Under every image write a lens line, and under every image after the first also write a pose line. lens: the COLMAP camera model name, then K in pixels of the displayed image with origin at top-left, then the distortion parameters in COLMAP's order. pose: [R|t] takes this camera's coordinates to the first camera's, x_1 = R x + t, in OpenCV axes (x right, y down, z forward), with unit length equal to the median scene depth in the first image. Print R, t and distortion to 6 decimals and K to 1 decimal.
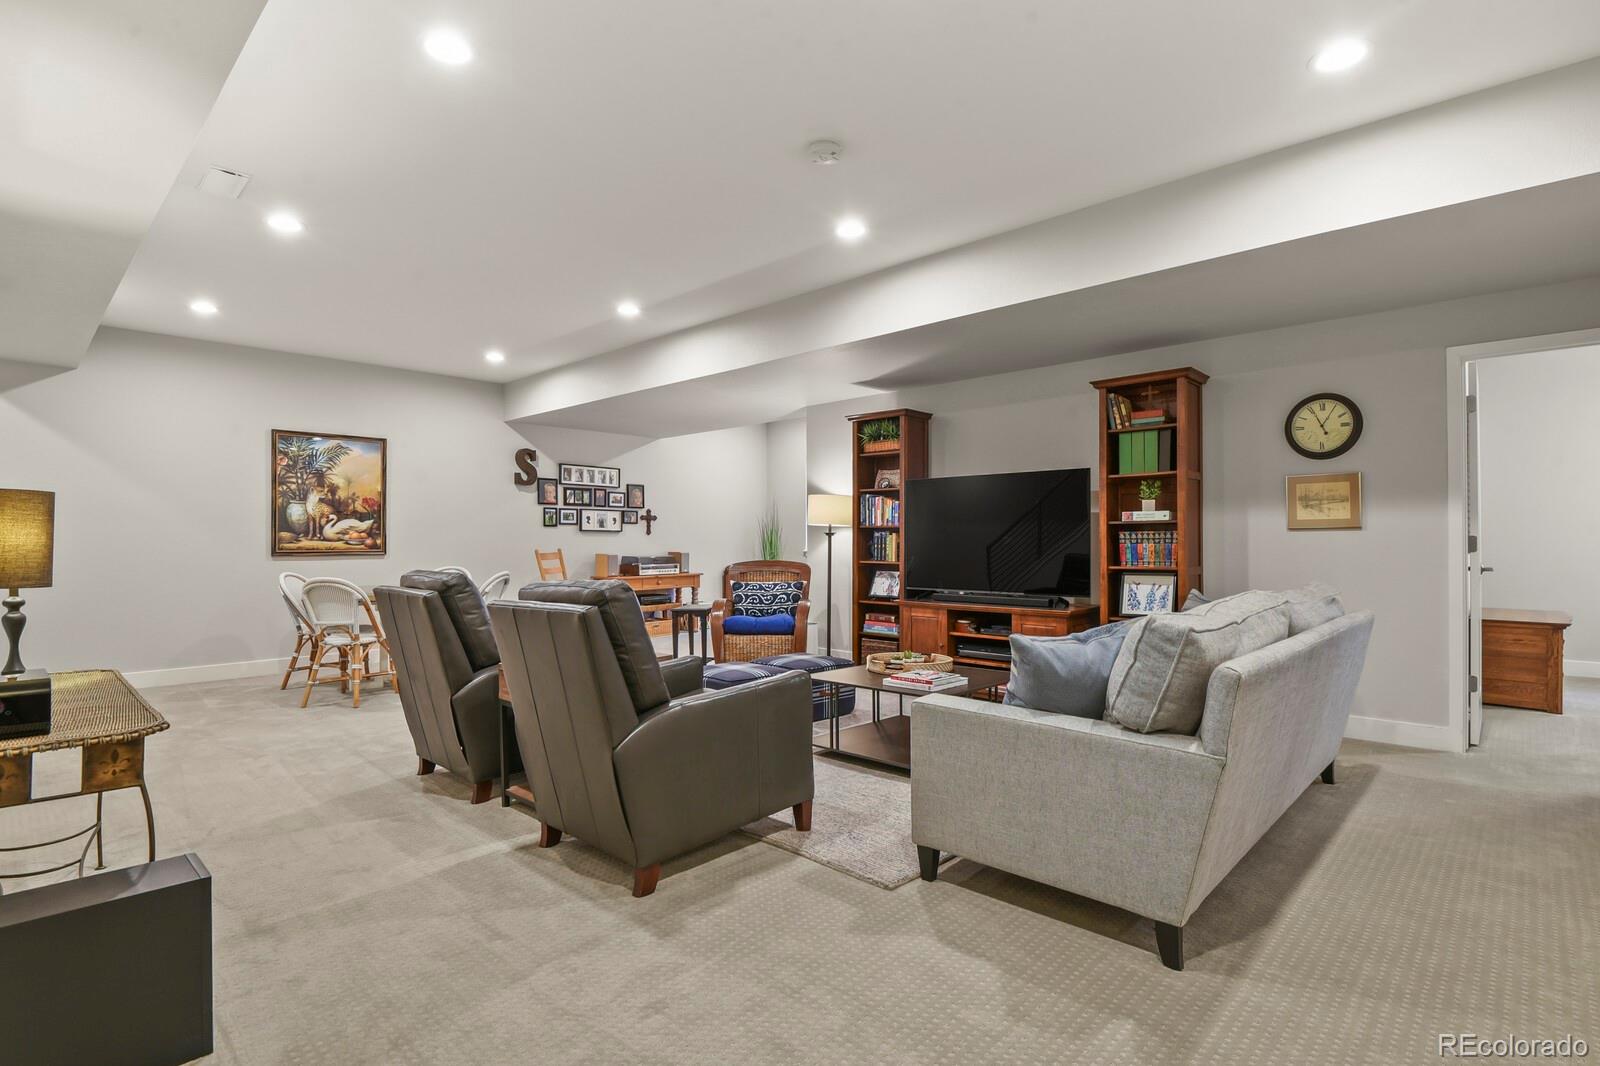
lens RADIAL K [[772.9, 0, 805.2], [0, 772.9, 535.0], [0, 0, 1]] dist [-0.016408, -0.000345]
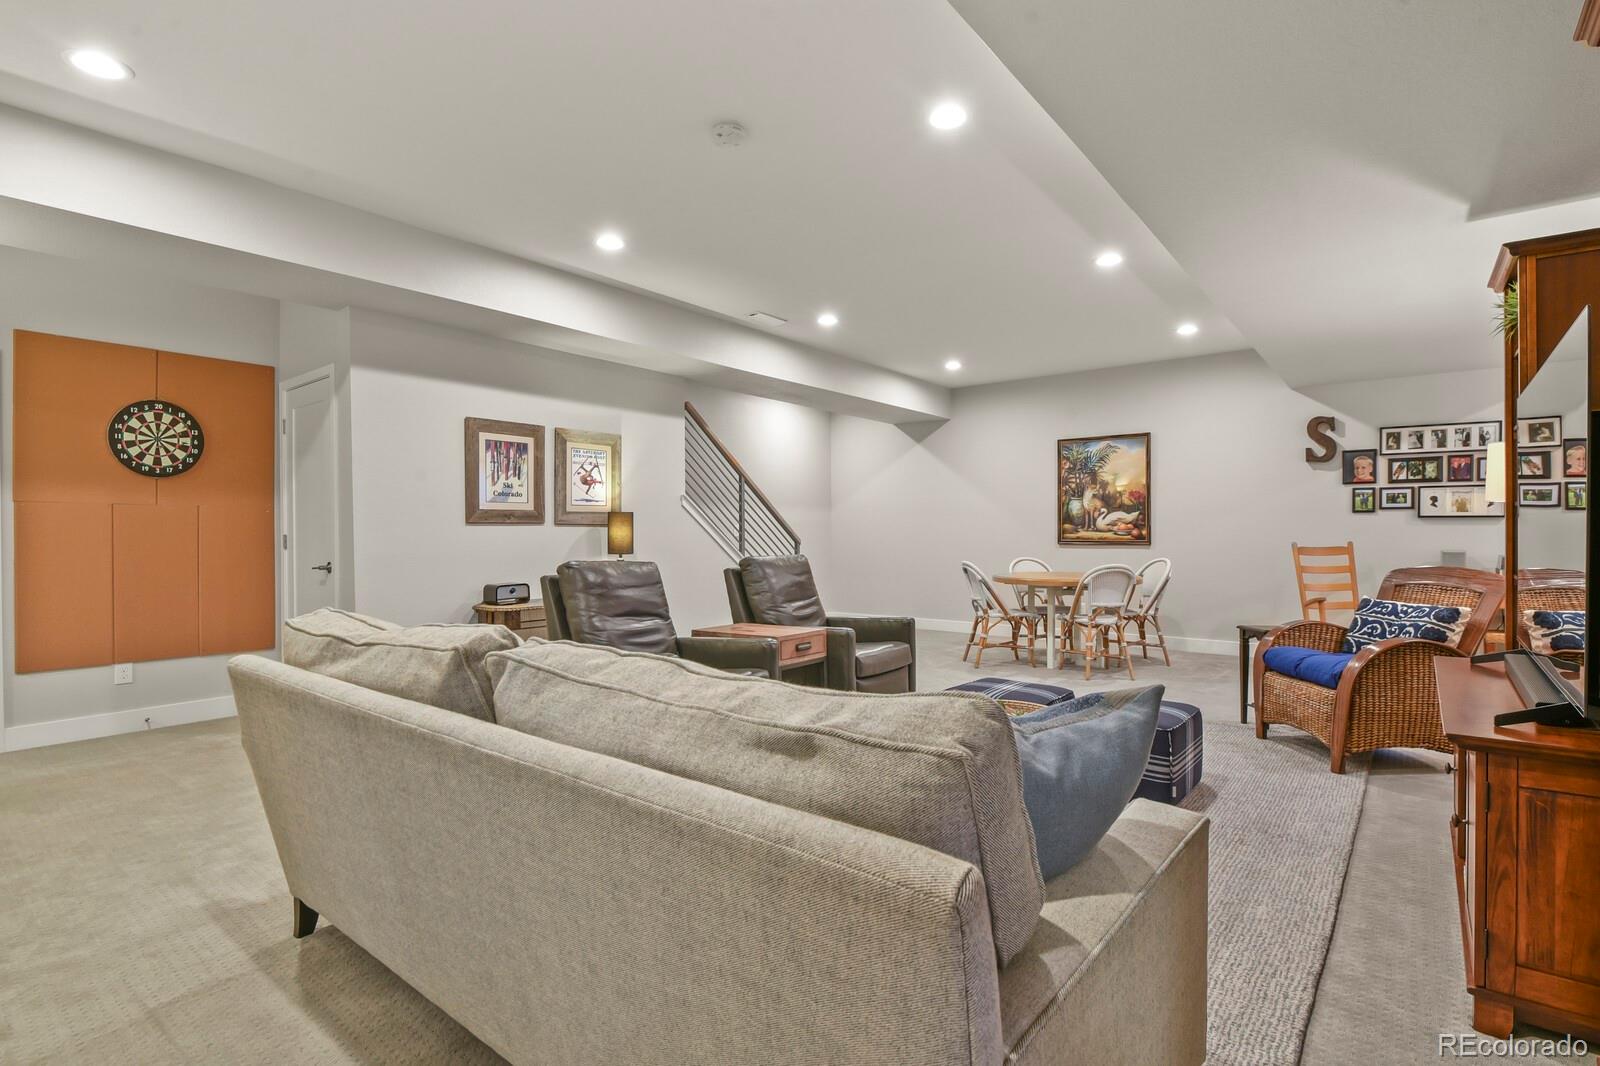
lens RADIAL K [[772.9, 0, 801.8], [0, 772.9, 535.1], [0, 0, 1]] dist [-0.016408, -0.000345]
pose [[0.071427, 0.005632, -0.997430, 0.387894], [0.009207, 0.999938, 0.006306, 0.001312], [0.997403, -0.009634, 0.071371, 0.395229]]
